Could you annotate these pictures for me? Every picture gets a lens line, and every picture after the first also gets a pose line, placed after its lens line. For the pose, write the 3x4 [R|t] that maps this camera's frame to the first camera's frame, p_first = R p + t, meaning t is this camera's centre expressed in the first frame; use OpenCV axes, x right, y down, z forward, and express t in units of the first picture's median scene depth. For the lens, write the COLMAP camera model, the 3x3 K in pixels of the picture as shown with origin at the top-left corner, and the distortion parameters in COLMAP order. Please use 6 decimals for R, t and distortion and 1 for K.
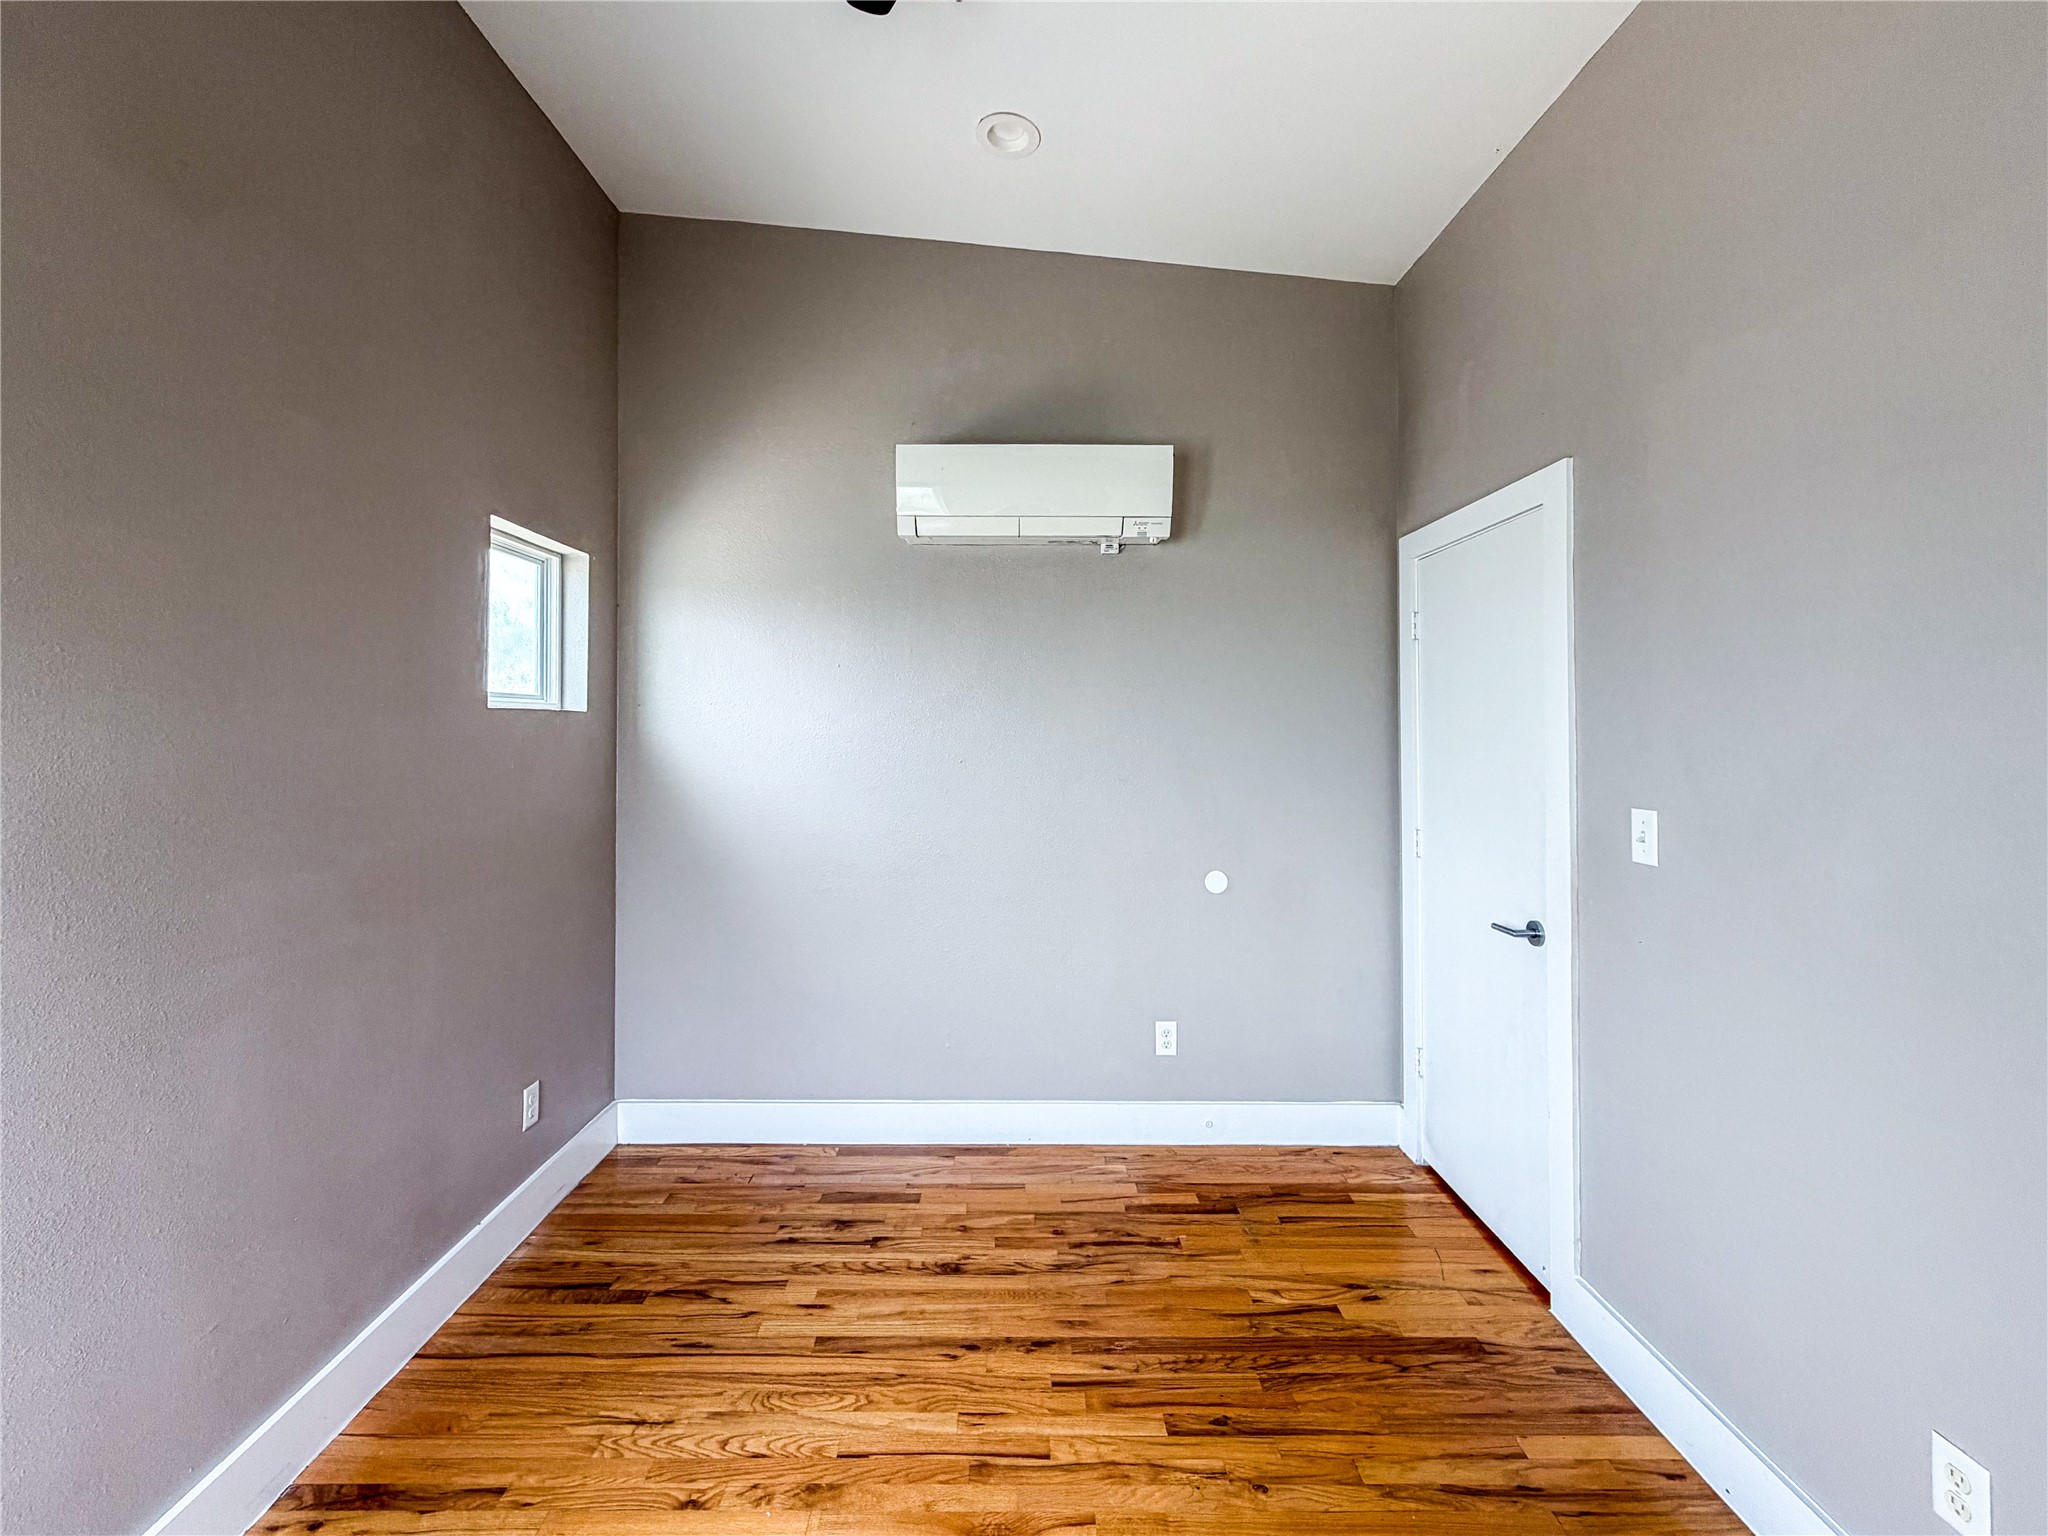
lens RADIAL K [[853.1, 0, 1025.7], [0, 853.1, 727.4], [0, 0, 1]] dist [-0.000723, -0.000027]
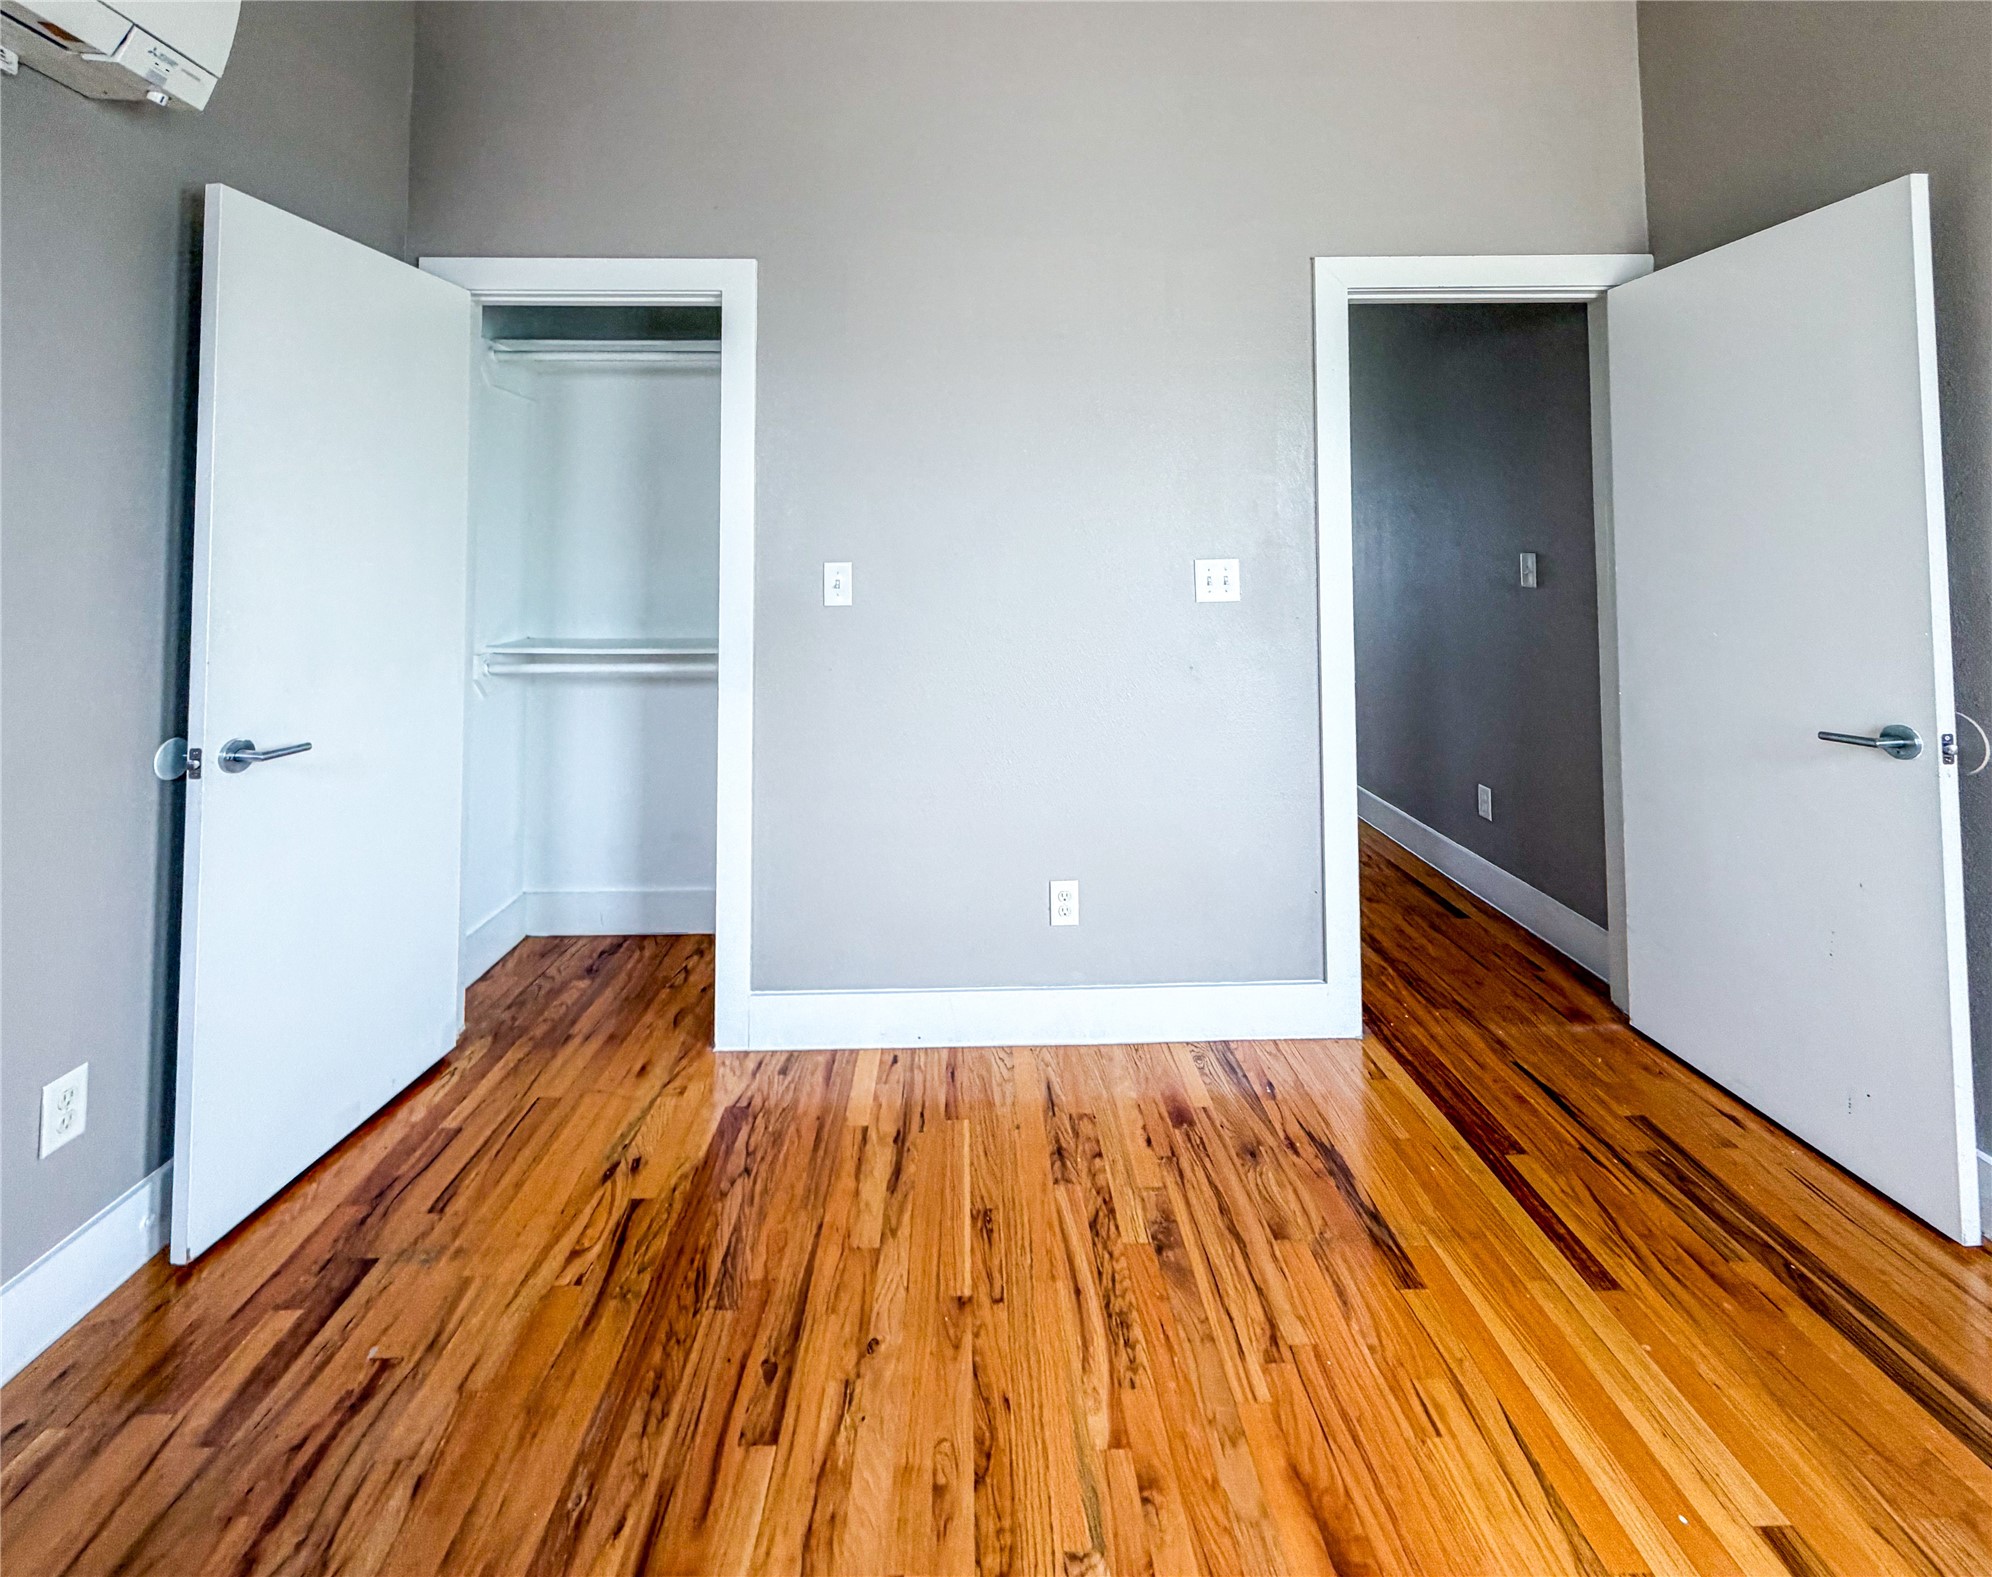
lens RADIAL K [[869.2, 0, 965.1], [0, 869.2, 516.7], [0, 0, 1]] dist [0.001076, 0.000034]
pose [[-0.003395, 0.042876, 0.999075, -0.474389], [0.001337, 0.999080, -0.042872, 0.070812], [-0.999993, 0.001190, -0.003449, 0.676959]]
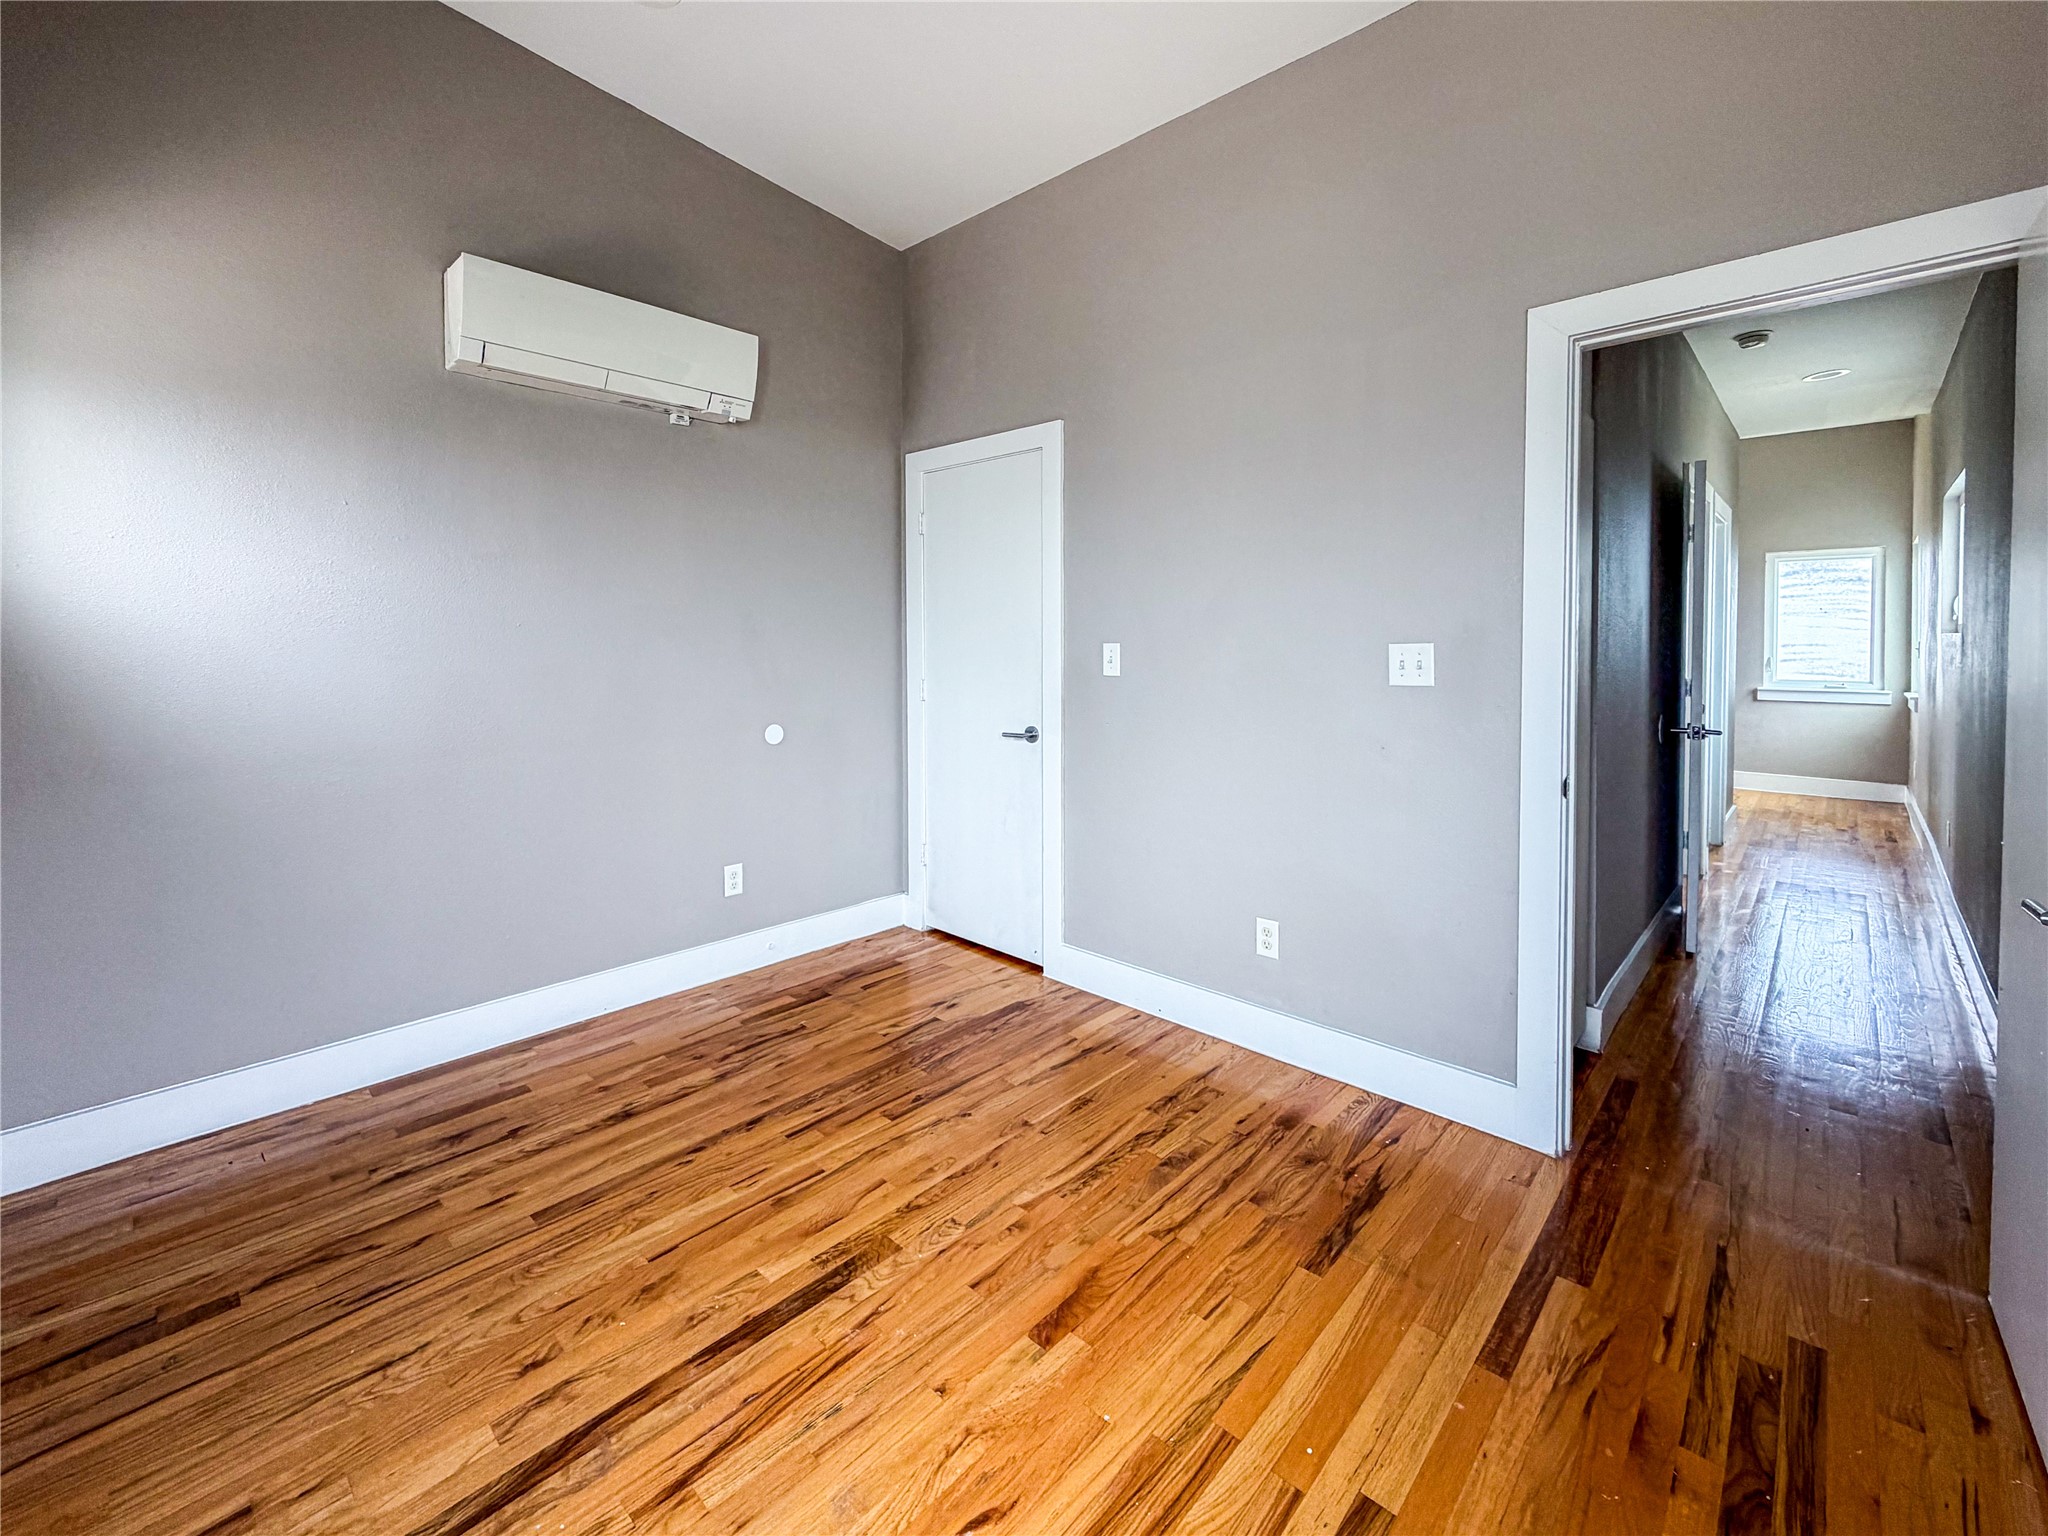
lens RADIAL K [[845.8, 0, 1020.0], [0, 845.8, 669.2], [0, 0, 1]] dist [-0.000807, 0.000090]
pose [[0.693417, -0.023630, 0.720149, -0.491814], [-0.003516, 0.999339, 0.036176, 0.073089], [-0.720528, -0.027617, 0.692876, -0.015833]]
